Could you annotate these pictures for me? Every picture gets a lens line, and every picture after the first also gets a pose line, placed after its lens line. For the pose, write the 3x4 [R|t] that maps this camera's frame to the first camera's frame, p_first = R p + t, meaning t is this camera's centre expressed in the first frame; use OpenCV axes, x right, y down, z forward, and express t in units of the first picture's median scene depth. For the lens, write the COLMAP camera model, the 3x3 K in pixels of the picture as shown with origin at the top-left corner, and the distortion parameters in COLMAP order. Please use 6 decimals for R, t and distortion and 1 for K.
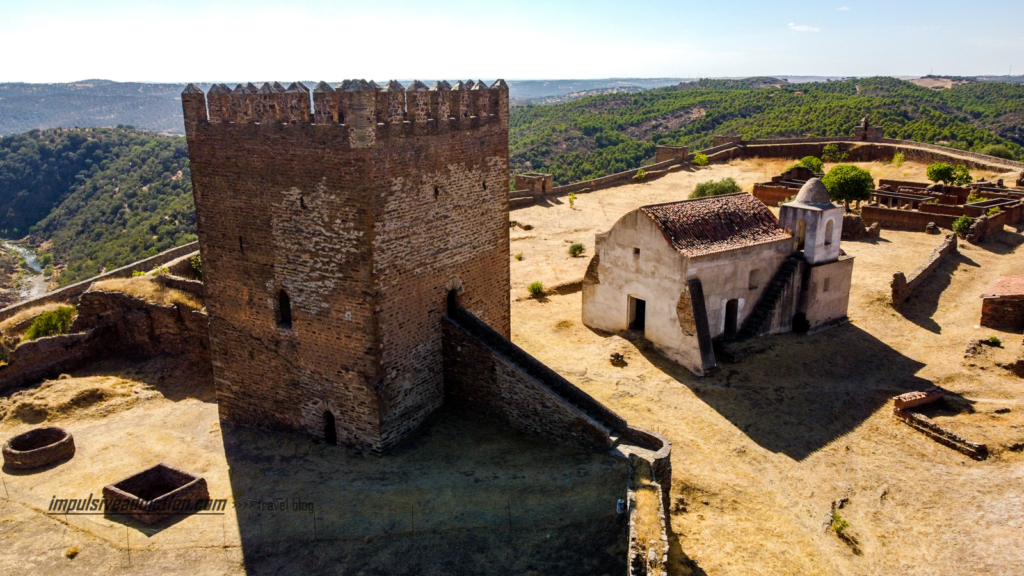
lens RADIAL K [[773.8, 0, 516.6], [0, 773.8, 289.0], [0, 0, 1]] dist [-0.013908, -0.001656]
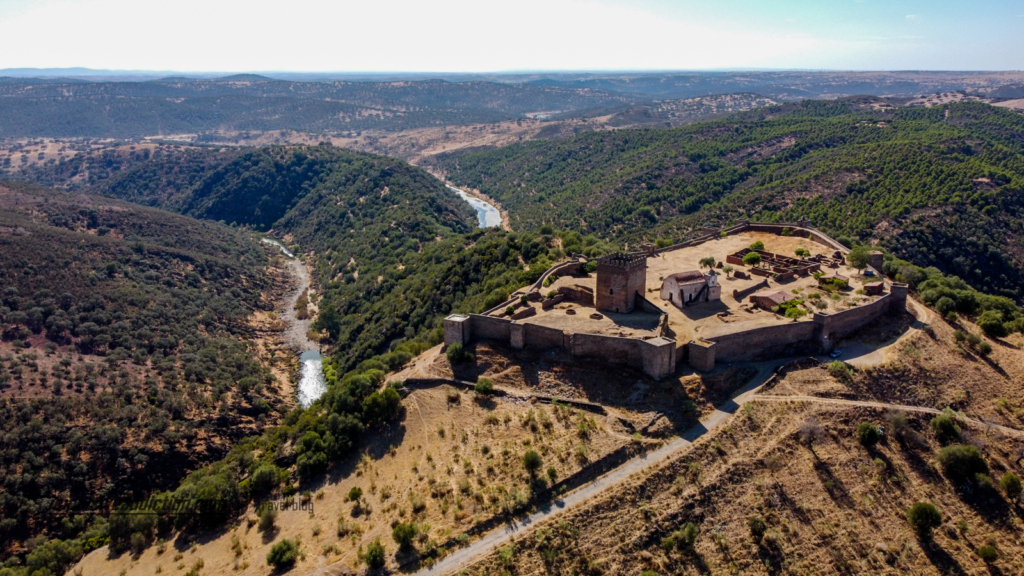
lens RADIAL K [[773.8, 0, 516.9], [0, 773.8, 292.6], [0, 0, 1]] dist [-0.013908, -0.001656]
pose [[0.989710, 0.042486, -0.136636, -0.010295], [-0.039985, 0.998980, 0.021002, -0.003838], [0.137389, -0.015322, 0.990399, -0.295594]]
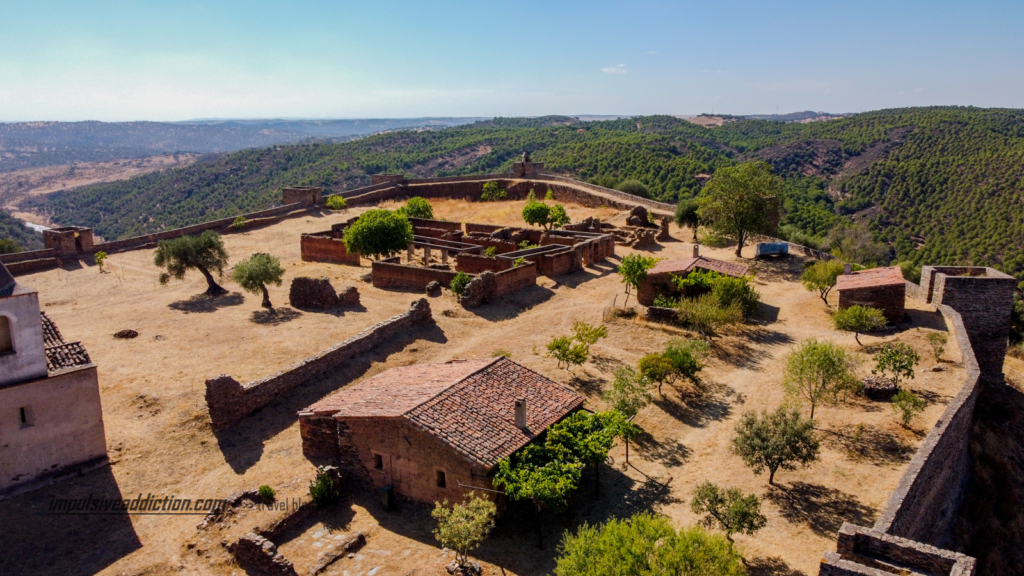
lens RADIAL K [[773.8, 0, 518.2], [0, 773.8, 288.4], [0, 0, 1]] dist [-0.013908, -0.001656]
pose [[0.973184, -0.048305, 0.224899, 0.051782], [0.059173, 0.997371, -0.041834, -0.004758], [-0.222287, 0.054020, 0.973484, 0.023798]]
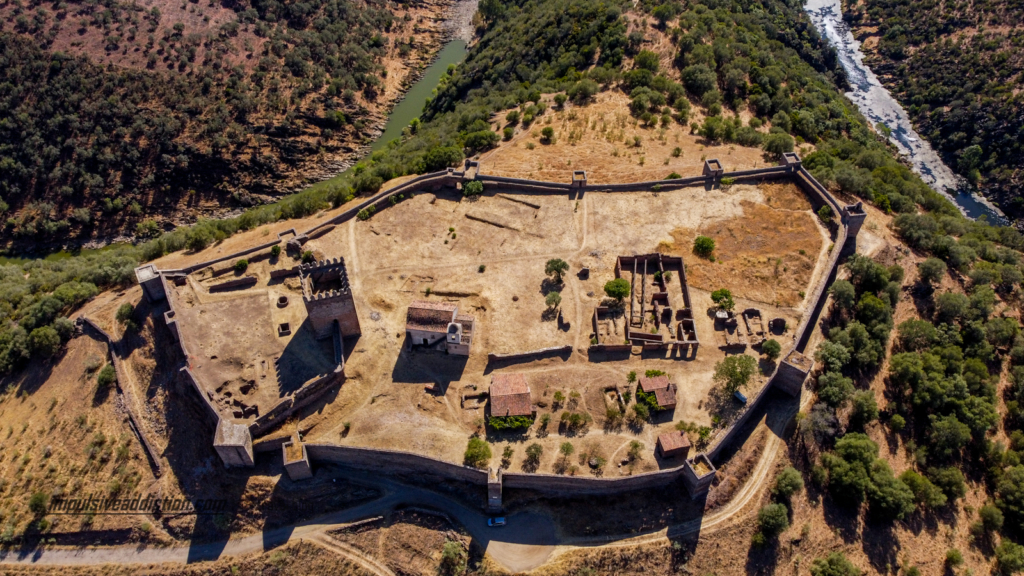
lens RADIAL K [[773.8, 0, 517.1], [0, 773.8, 290.3], [0, 0, 1]] dist [-0.013908, -0.001656]
pose [[0.734268, 0.516983, -0.439977, 0.156946], [-0.187040, 0.777092, 0.600953, -0.183580], [0.652585, -0.358968, 0.667290, -0.081079]]
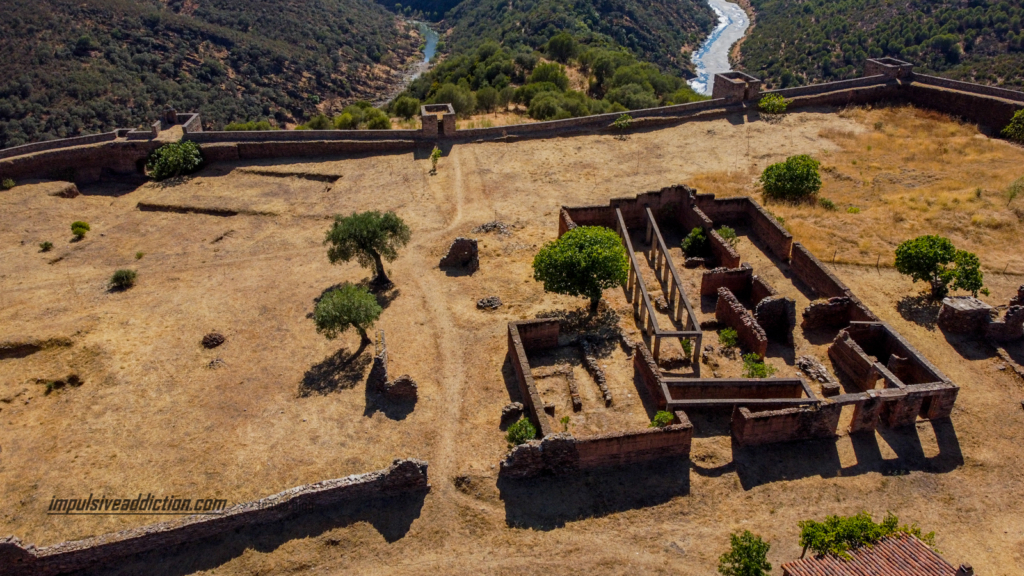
lens RADIAL K [[773.8, 0, 517.8], [0, 773.8, 285.8], [0, 0, 1]] dist [-0.013908, -0.001656]
pose [[0.834154, 0.278584, -0.476001, 0.091139], [-0.154489, 0.946526, 0.283232, -0.037884], [0.529452, -0.162722, 0.832588, 0.064275]]
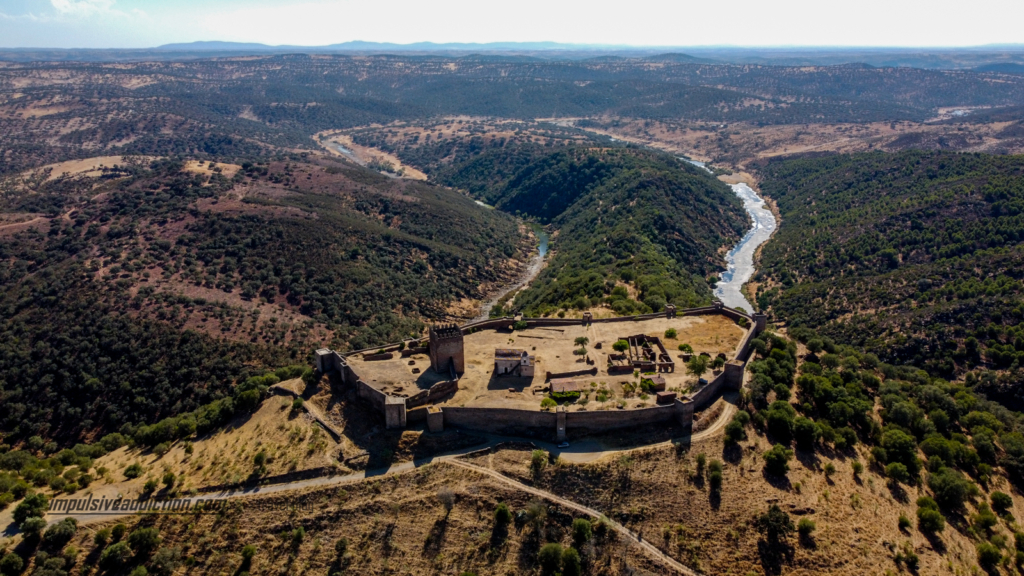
lens RADIAL K [[773.8, 0, 517.4], [0, 773.8, 285.8], [0, 0, 1]] dist [-0.013908, -0.001656]
pose [[0.770941, 0.192402, -0.607150, 0.285694], [-0.165610, 0.981047, 0.100600, -0.090484], [0.614998, 0.022993, 0.788193, -0.271267]]
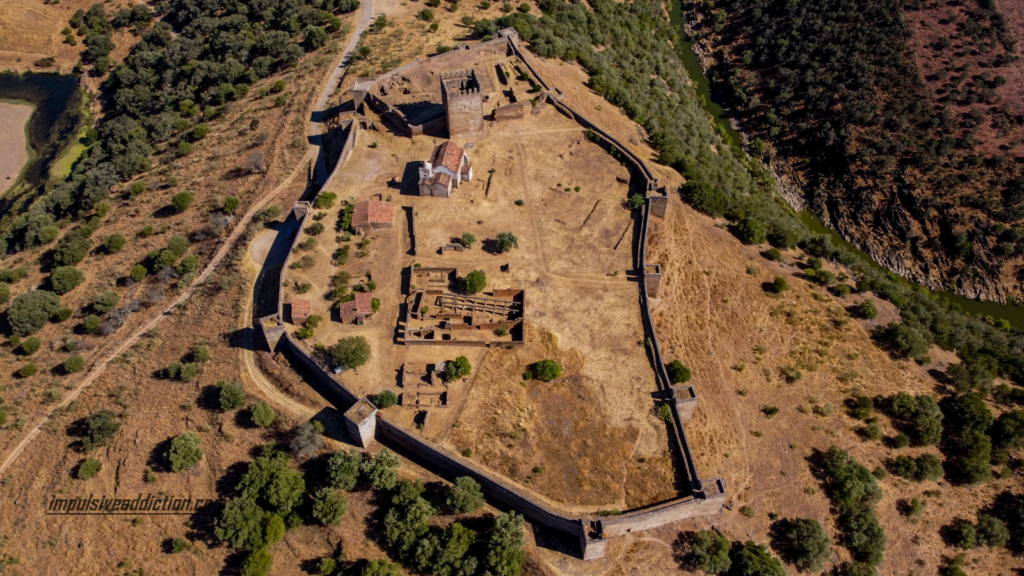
lens RADIAL K [[773.8, 0, 520.9], [0, 773.8, 291.7], [0, 0, 1]] dist [-0.013908, -0.001656]
pose [[-0.683669, 0.550079, -0.479593, 0.187208], [-0.199134, 0.491615, 0.847738, -0.265873], [0.702099, 0.675076, -0.226563, 0.215605]]
